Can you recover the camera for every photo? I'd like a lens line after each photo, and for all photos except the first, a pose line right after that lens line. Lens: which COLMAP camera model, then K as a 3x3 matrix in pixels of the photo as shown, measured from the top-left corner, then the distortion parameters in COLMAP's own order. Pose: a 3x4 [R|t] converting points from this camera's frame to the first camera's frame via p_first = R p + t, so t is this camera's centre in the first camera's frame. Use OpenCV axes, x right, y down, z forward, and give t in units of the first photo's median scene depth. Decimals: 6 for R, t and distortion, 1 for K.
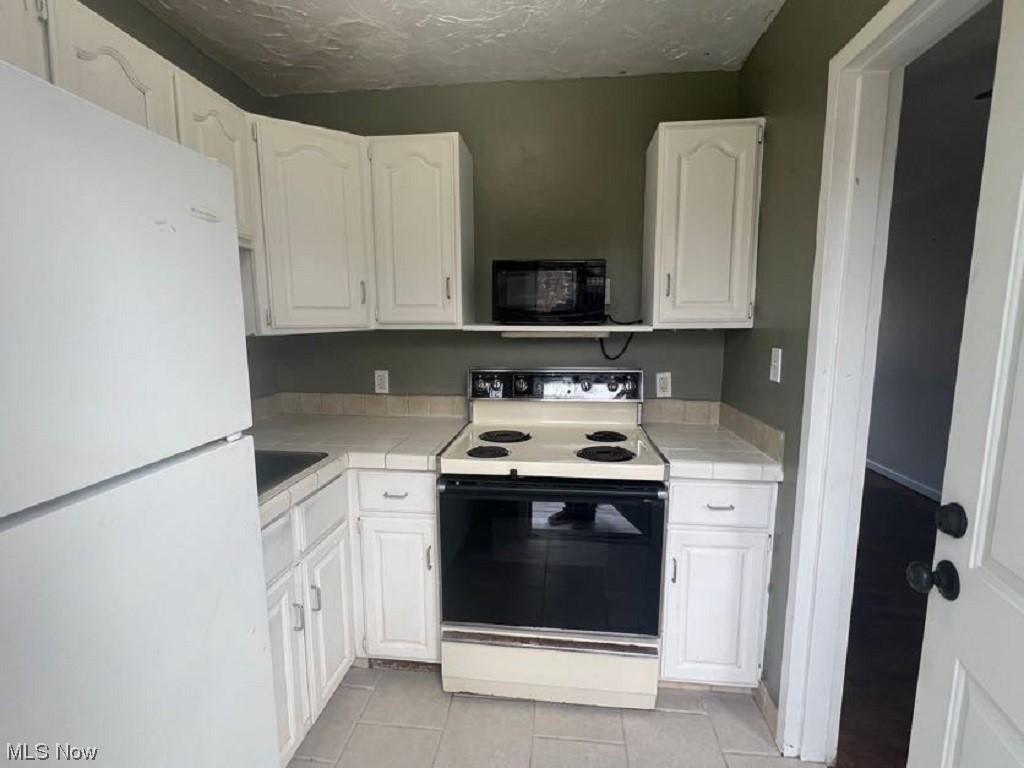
lens RADIAL K [[478.7, 0, 512.0], [0, 478.7, 384.0], [0, 0, 1]] dist [0.000600, 0.000024]
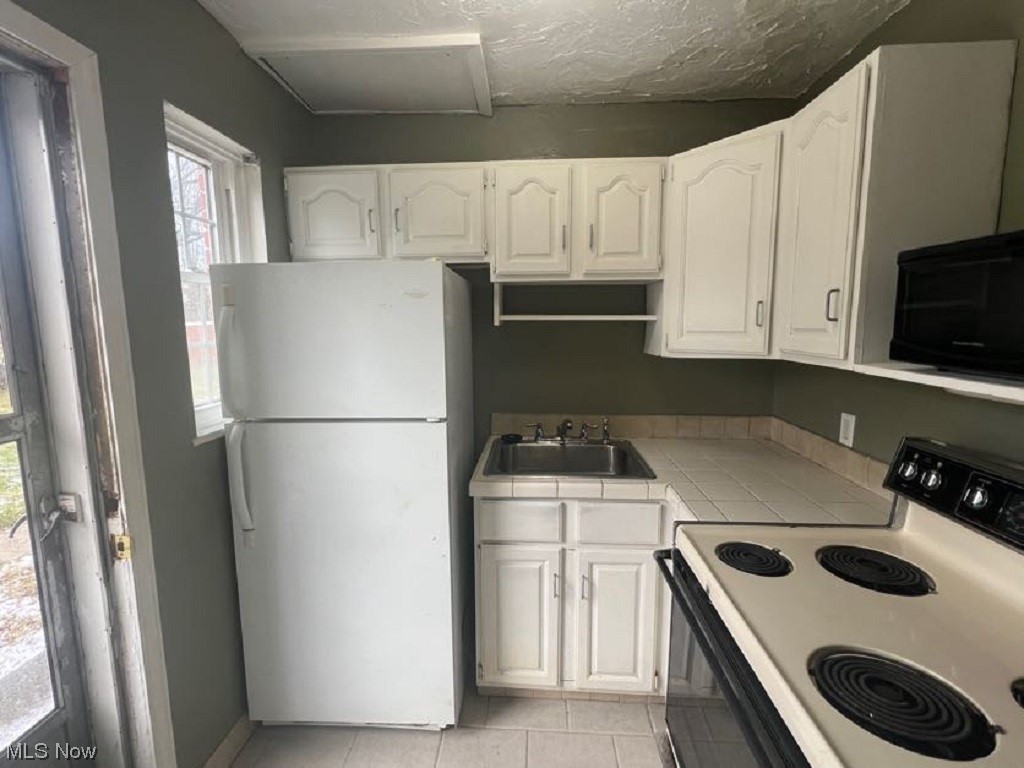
lens RADIAL K [[473.9, 0, 512.0], [0, 473.9, 384.0], [0, 0, 1]] dist [-0.000318, 0.000012]
pose [[0.056964, 0.134196, -0.989316, 0.489067], [-0.125916, 0.983978, 0.126222, -0.120430], [0.990404, 0.117381, 0.072949, 0.524560]]
